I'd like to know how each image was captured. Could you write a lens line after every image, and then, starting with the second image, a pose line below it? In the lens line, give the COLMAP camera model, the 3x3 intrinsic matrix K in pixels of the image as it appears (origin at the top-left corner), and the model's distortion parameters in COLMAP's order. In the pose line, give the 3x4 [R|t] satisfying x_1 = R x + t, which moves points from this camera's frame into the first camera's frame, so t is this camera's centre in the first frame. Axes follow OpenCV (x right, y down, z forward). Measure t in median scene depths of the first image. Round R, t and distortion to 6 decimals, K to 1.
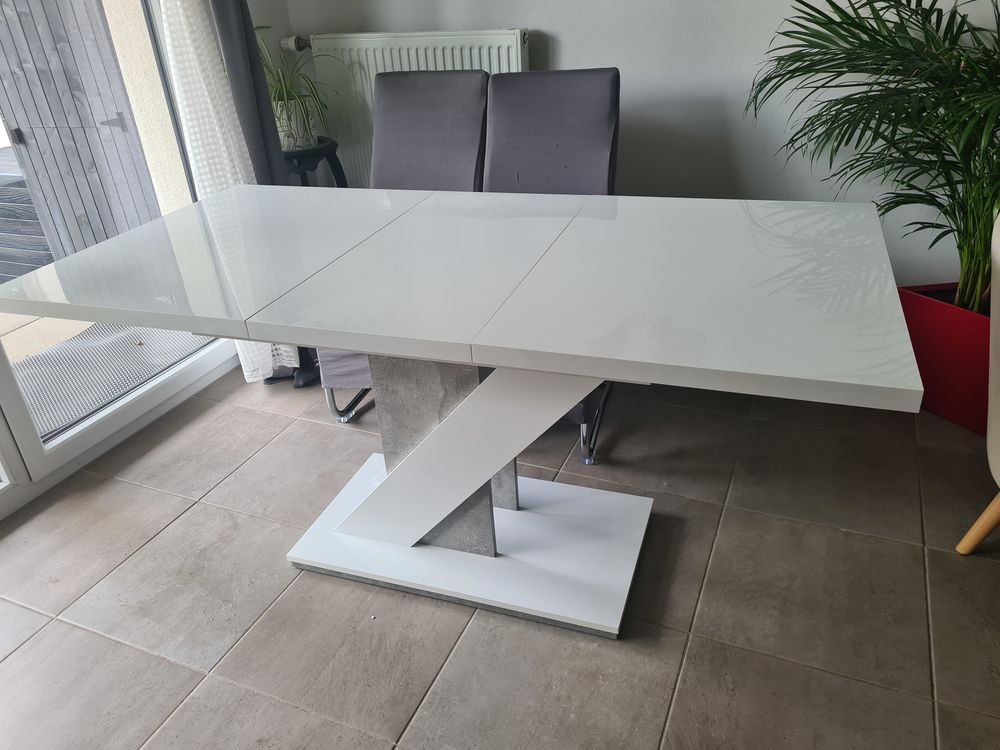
lens RADIAL K [[748.3, 0, 500.0], [0, 748.3, 375.0], [0, 0, 1]] dist [0.063402, -0.064203]
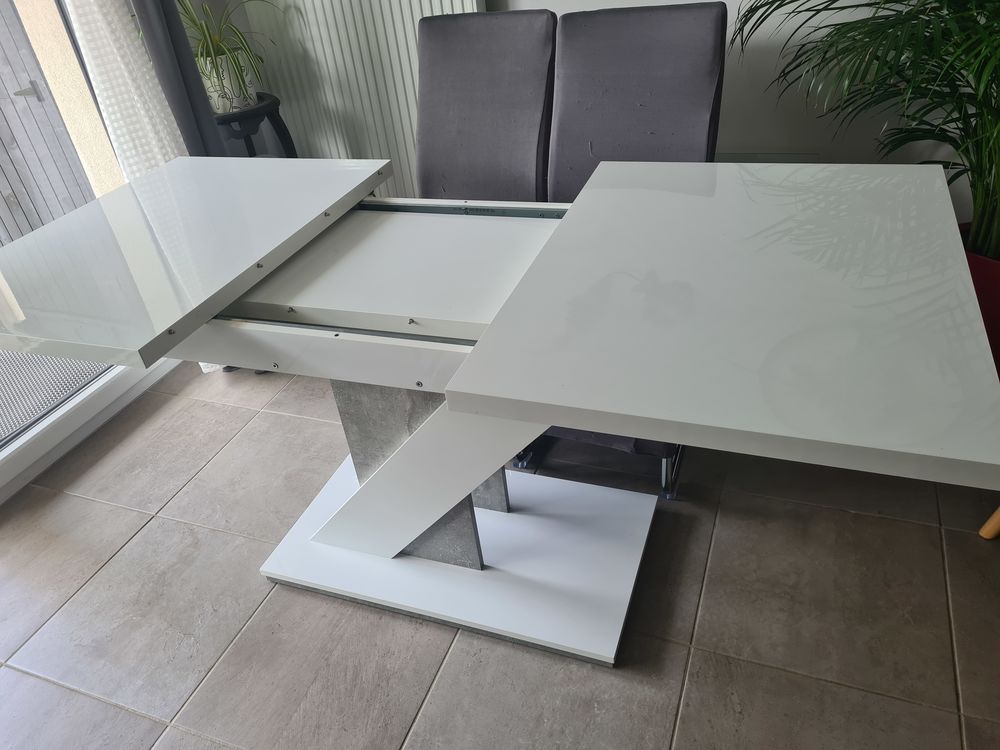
lens RADIAL K [[746.6, 0, 495.9], [0, 746.6, 369.0], [0, 0, 1]] dist [0.067418, -0.066616]
pose [[0.998019, -0.062816, 0.003613, 0.026343], [0.062230, 0.993920, 0.090832, -0.074005], [-0.009296, -0.090427, 0.995860, 0.096798]]
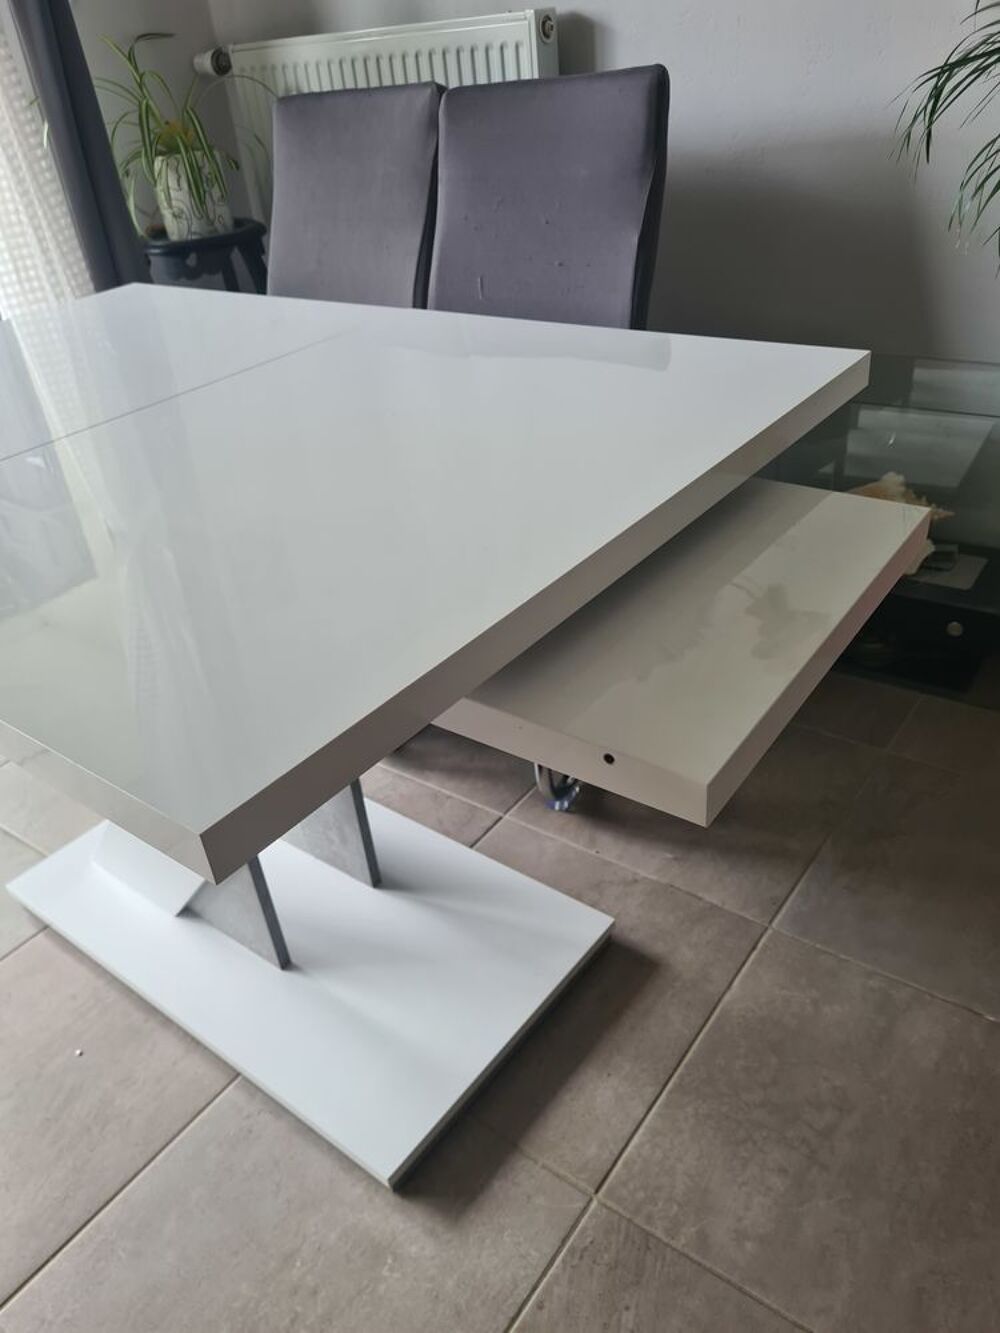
lens RADIAL K [[1013.4, 0, 504.2], [0, 1013.4, 676.9], [0, 0, 1]] dist [0.053688, -0.064601]
pose [[0.974398, 0.088892, -0.206512, 0.246630], [-0.069969, 0.992801, 0.097210, -0.055462], [0.213666, -0.080272, 0.973603, 0.280460]]
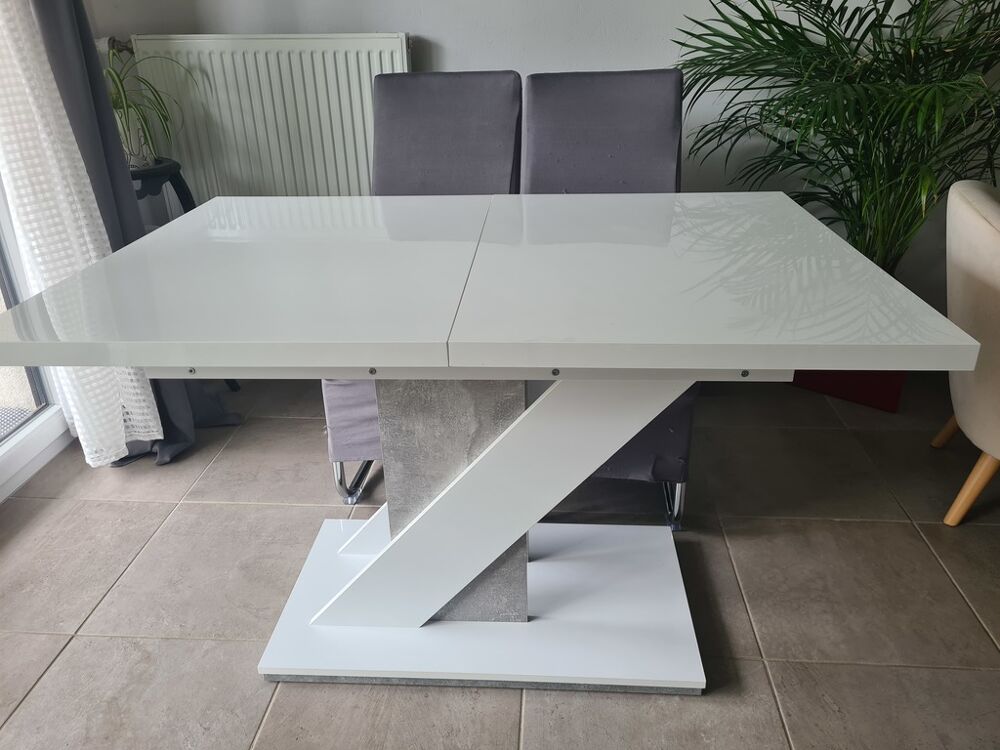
lens RADIAL K [[750.8, 0, 501.1], [0, 750.8, 369.2], [0, 0, 1]] dist [0.070968, -0.066809]
pose [[0.940845, -0.101901, 0.323151, -0.243096], [0.126706, 0.990323, -0.056617, 0.009812], [-0.314255, 0.094213, 0.944652, 0.171844]]
